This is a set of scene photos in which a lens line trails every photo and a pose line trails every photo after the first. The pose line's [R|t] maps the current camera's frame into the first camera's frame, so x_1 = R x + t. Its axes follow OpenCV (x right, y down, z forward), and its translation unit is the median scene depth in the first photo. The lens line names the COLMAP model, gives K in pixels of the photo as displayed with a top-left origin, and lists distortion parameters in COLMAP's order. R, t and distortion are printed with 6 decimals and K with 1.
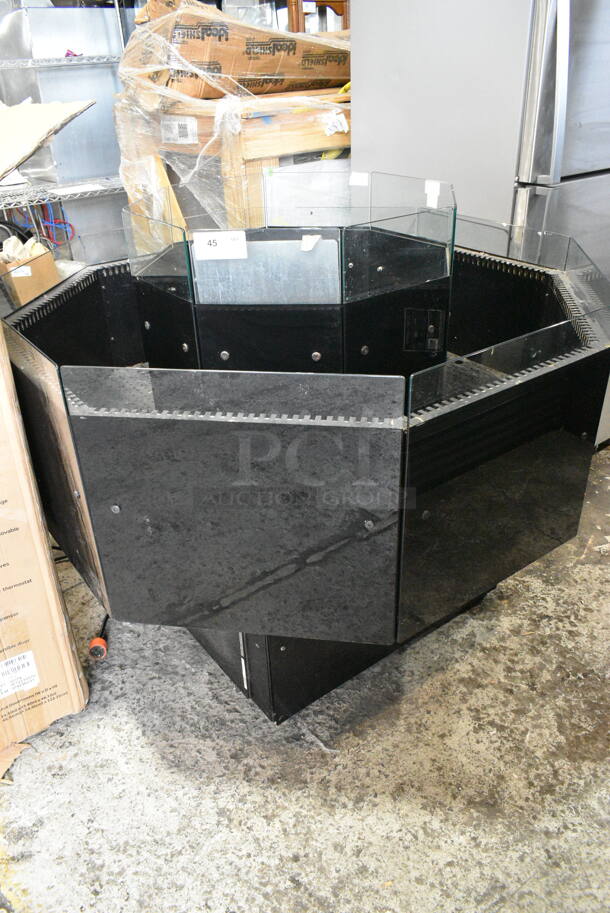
lens RADIAL K [[700.4, 0, 302.9], [0, 700.4, 460.5], [0, 0, 1]] dist [-0.024990, 0.016234]
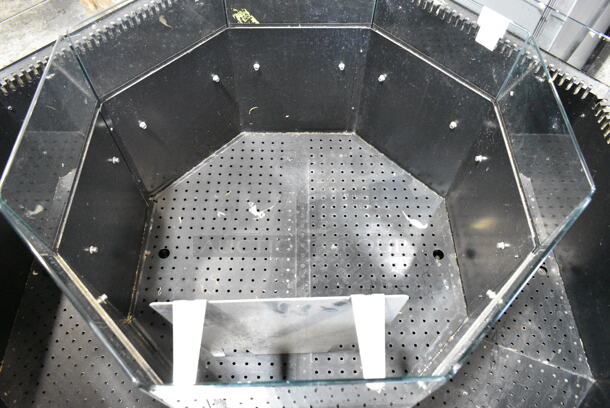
lens RADIAL K [[468.0, 0, 305.2], [0, 468.0, 204.9], [0, 0, 1]] dist [-0.024990, 0.016234]
pose [[0.985439, -0.110937, 0.128854, -0.066948], [0.034938, 0.873771, 0.485081, -0.462963], [-0.166403, -0.473515, 0.864924, 0.572704]]
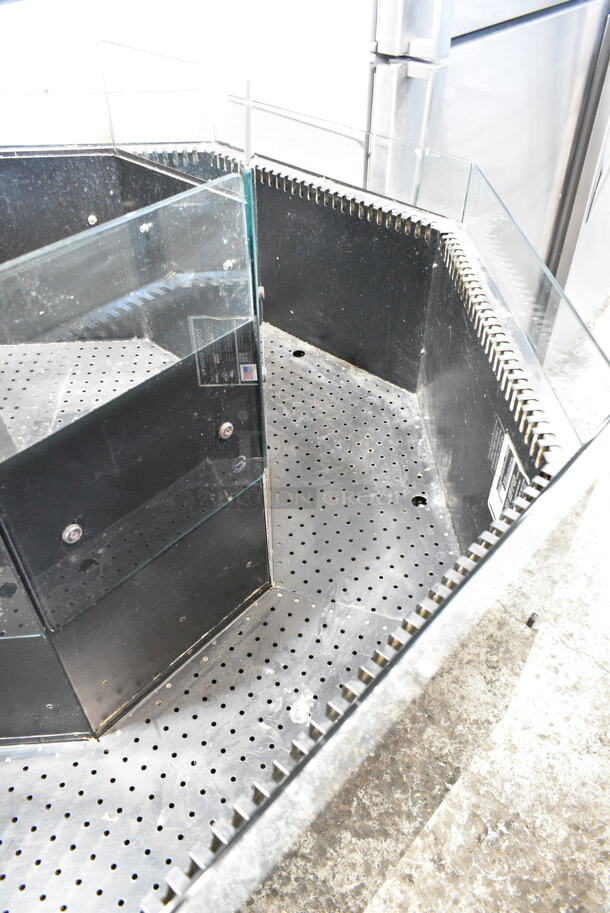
lens RADIAL K [[700.4, 0, 308.7], [0, 700.4, 451.9], [0, 0, 1]] dist [-0.024990, 0.016234]
pose [[0.976470, -0.117685, 0.180710, 0.131421], [0.077492, 0.973482, 0.215239, -0.238321], [-0.201249, -0.196171, 0.959696, 0.462056]]
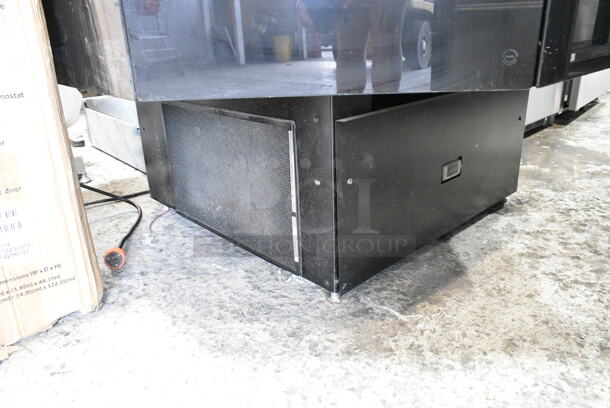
lens RADIAL K [[468.0, 0, 307.9], [0, 468.0, 204.3], [0, 0, 1]] dist [-0.024990, 0.016234]
pose [[0.993009, -0.046671, 0.108416, -0.125021], [0.061993, 0.987842, -0.142563, 0.336460], [-0.100445, 0.148288, 0.983830, 0.430495]]
